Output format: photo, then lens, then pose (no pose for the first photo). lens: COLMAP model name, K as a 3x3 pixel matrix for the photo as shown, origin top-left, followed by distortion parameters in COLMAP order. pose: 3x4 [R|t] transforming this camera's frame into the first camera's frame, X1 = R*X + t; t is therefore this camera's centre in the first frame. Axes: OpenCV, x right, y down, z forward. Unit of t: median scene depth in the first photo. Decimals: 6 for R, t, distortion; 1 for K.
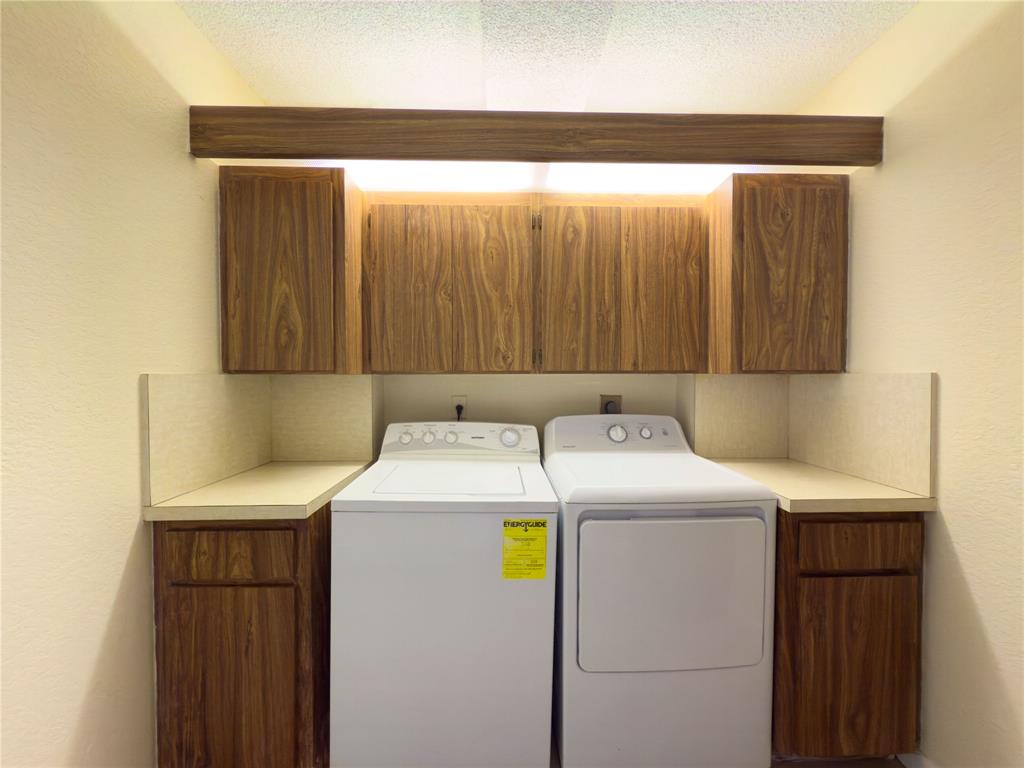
lens RADIAL K [[410.8, 0, 479.6], [0, 410.8, 383.3], [0, 0, 1]] dist [0.000708, -0.000330]
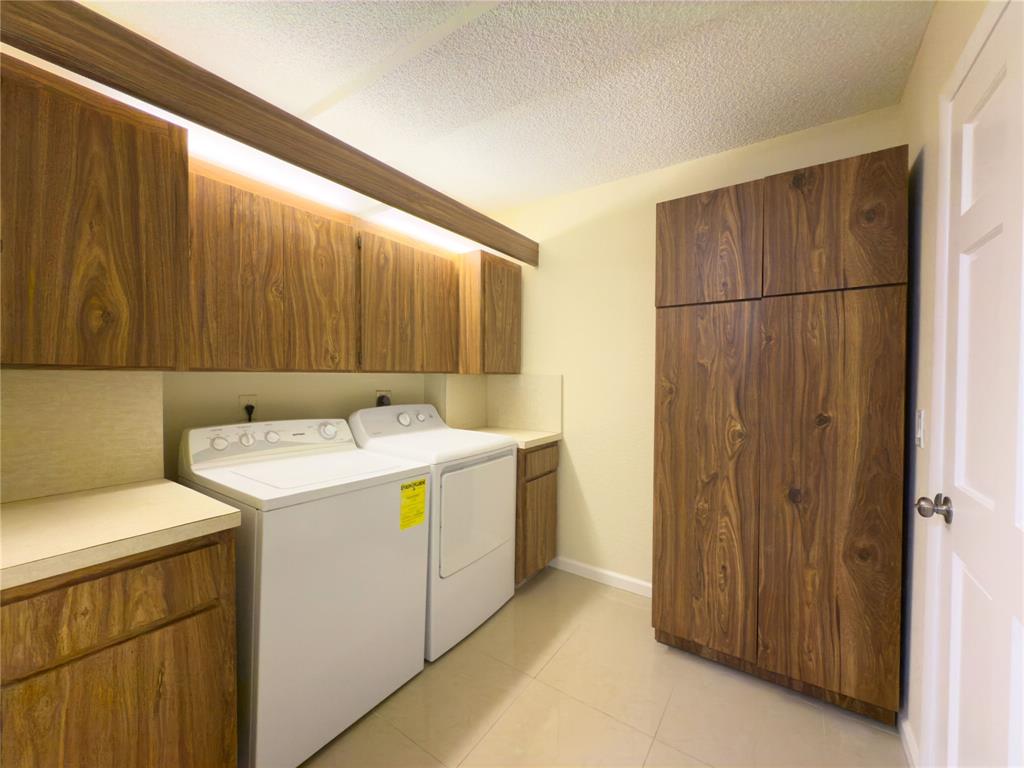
lens RADIAL K [[410.8, 0, 510.0], [0, 410.8, 383.1], [0, 0, 1]] dist [0.000708, -0.000330]
pose [[0.592981, -0.010590, 0.805147, -0.612675], [0.007922, 0.999942, 0.007318, 0.001251], [-0.805178, 0.002039, 0.593030, -0.042381]]
